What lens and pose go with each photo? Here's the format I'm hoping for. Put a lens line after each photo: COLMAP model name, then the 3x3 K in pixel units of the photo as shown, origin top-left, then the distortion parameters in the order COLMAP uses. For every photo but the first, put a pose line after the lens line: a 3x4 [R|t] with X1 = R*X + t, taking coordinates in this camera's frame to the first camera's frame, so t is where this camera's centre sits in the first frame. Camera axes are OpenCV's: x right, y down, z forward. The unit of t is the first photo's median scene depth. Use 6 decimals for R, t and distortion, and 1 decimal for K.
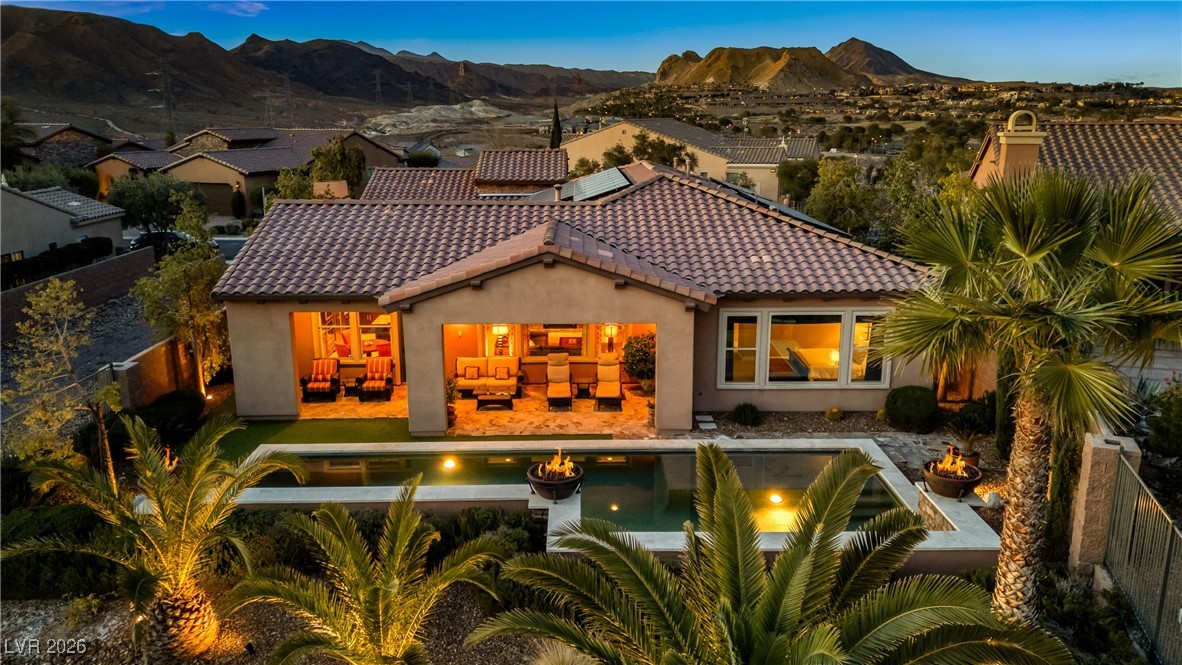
lens RADIAL K [[861.7, 0, 598.4], [0, 861.7, 334.0], [0, 0, 1]] dist [0.074545, -0.065534]
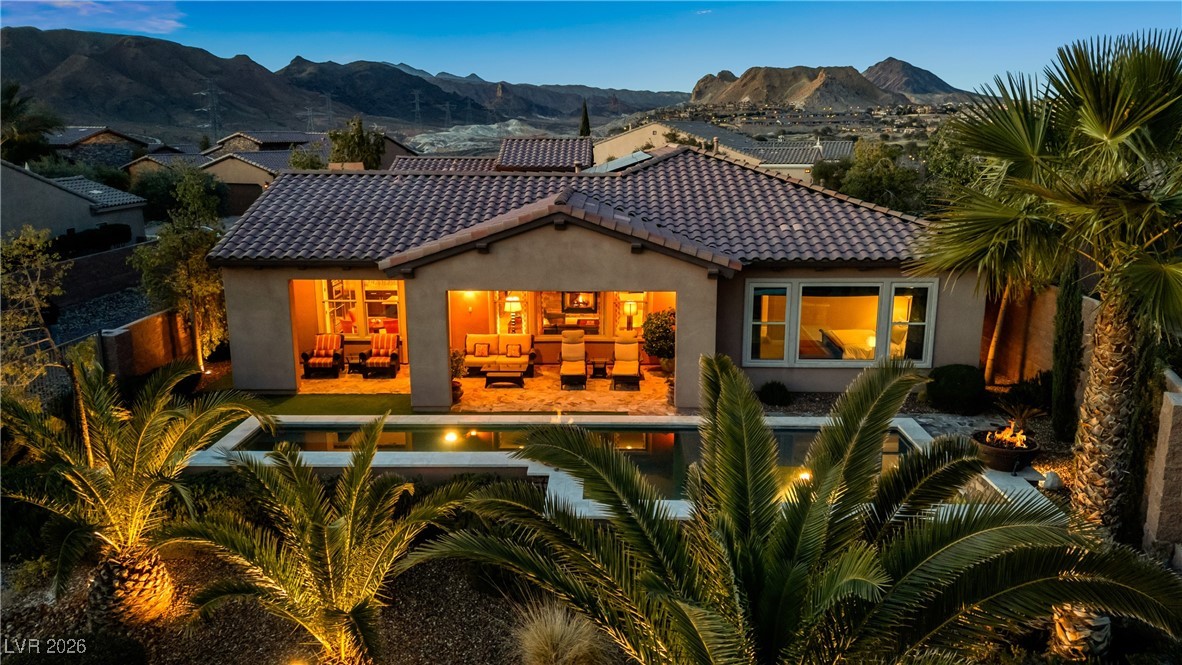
lens RADIAL K [[861.7, 0, 597.7], [0, 861.7, 328.4], [0, 0, 1]] dist [0.074545, -0.065534]
pose [[0.999177, 0.008617, -0.039646, 0.017946], [-0.009708, 0.999578, -0.027393, 0.047662], [0.039393, 0.027756, 0.998838, 0.064847]]
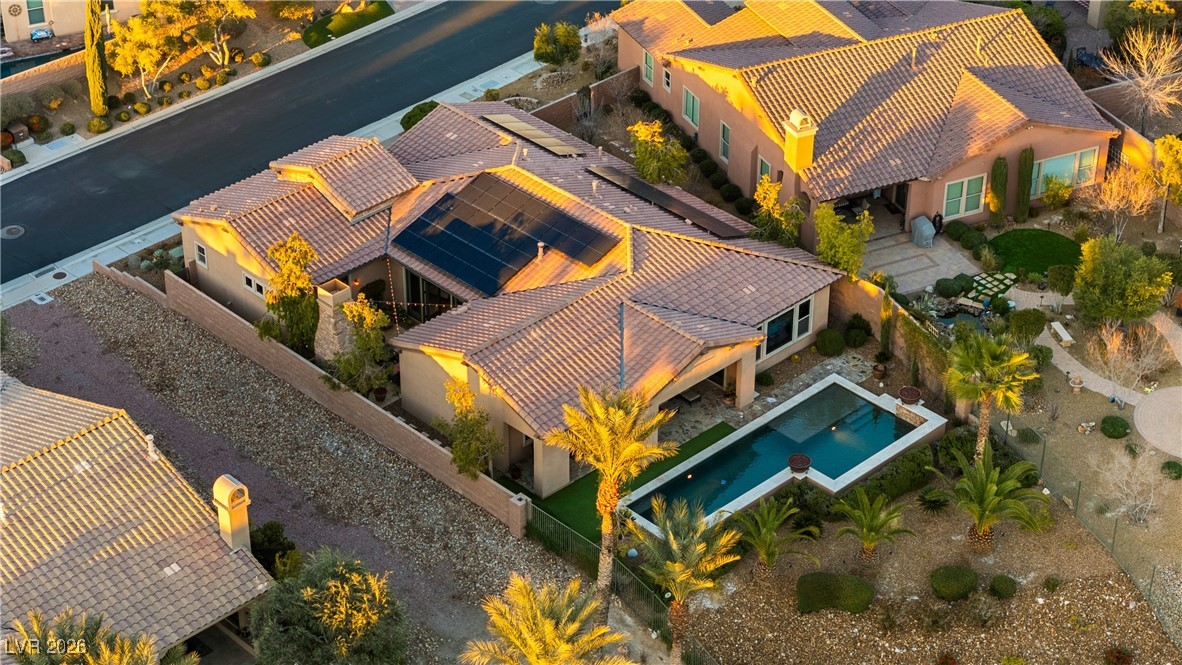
lens RADIAL K [[2345.4, 0, 587.2], [0, 2345.4, 324.9], [0, 0, 1]] dist [-0.033870, 0.000000]
pose [[0.730393, -0.366673, 0.576261, -2.638723], [0.159804, 0.912008, 0.377761, -1.759208], [-0.664069, -0.183826, 0.724721, -2.066971]]
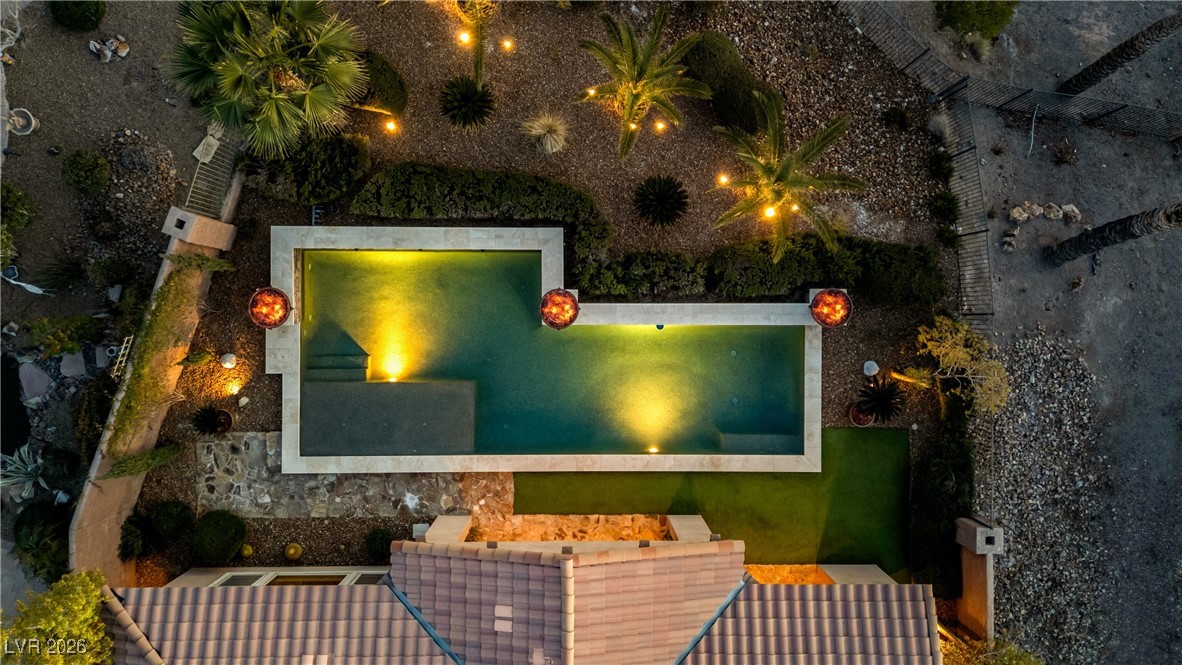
lens RADIAL K [[861.7, 0, 588.4], [0, 861.7, 325.7], [0, 0, 1]] dist [0.074545, -0.065534]
pose [[-0.999834, -0.018040, -0.002715, -0.064243], [0.001856, -0.248597, 0.968605, -0.796073], [-0.018148, 0.968439, 0.248589, 0.460049]]
